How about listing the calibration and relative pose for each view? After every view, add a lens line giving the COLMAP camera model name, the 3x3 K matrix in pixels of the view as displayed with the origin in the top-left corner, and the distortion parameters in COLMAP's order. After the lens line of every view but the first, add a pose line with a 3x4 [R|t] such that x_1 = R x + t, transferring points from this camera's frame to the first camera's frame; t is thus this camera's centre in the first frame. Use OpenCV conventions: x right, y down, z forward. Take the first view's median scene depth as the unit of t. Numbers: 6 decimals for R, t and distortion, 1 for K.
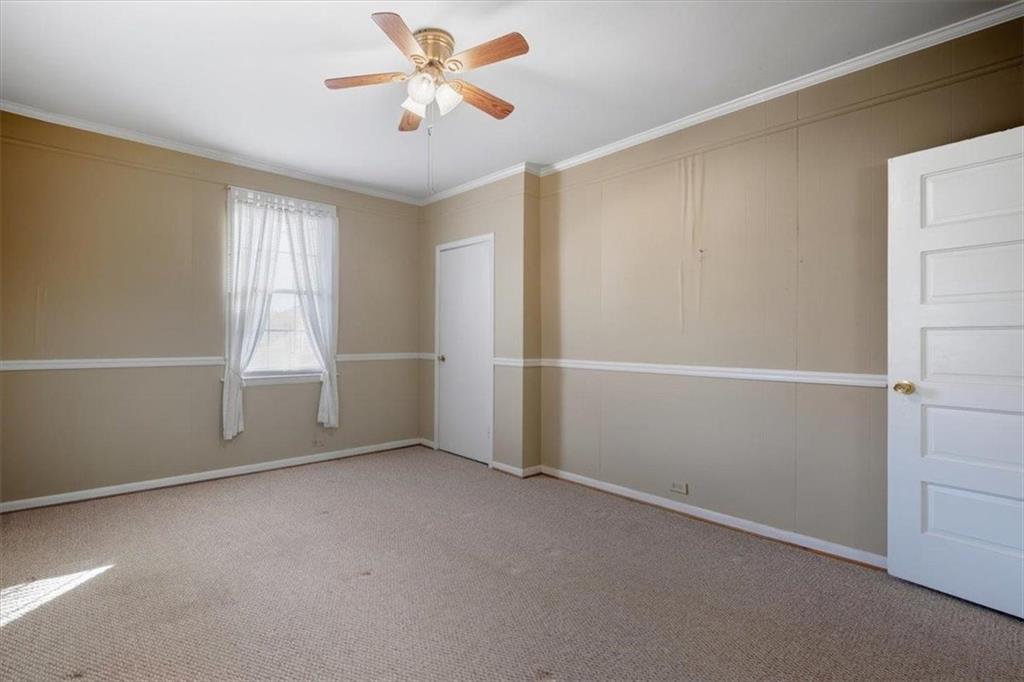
lens RADIAL K [[468.9, 0, 507.7], [0, 468.9, 334.3], [0, 0, 1]] dist [0.001139, -0.000037]
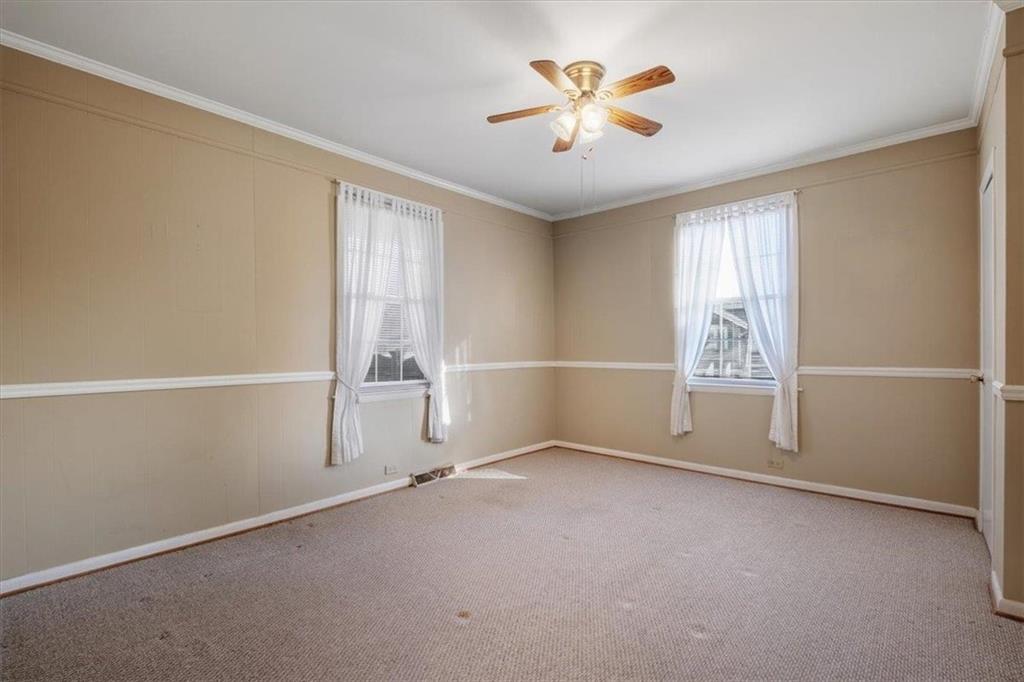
lens RADIAL K [[468.9, 0, 507.9], [0, 468.9, 350.1], [0, 0, 1]] dist [0.001139, -0.000037]
pose [[0.082013, -0.002946, -0.996627, 0.470364], [0.016805, 0.999858, -0.001573, 0.007940], [0.996490, -0.016620, 0.082051, 0.450880]]
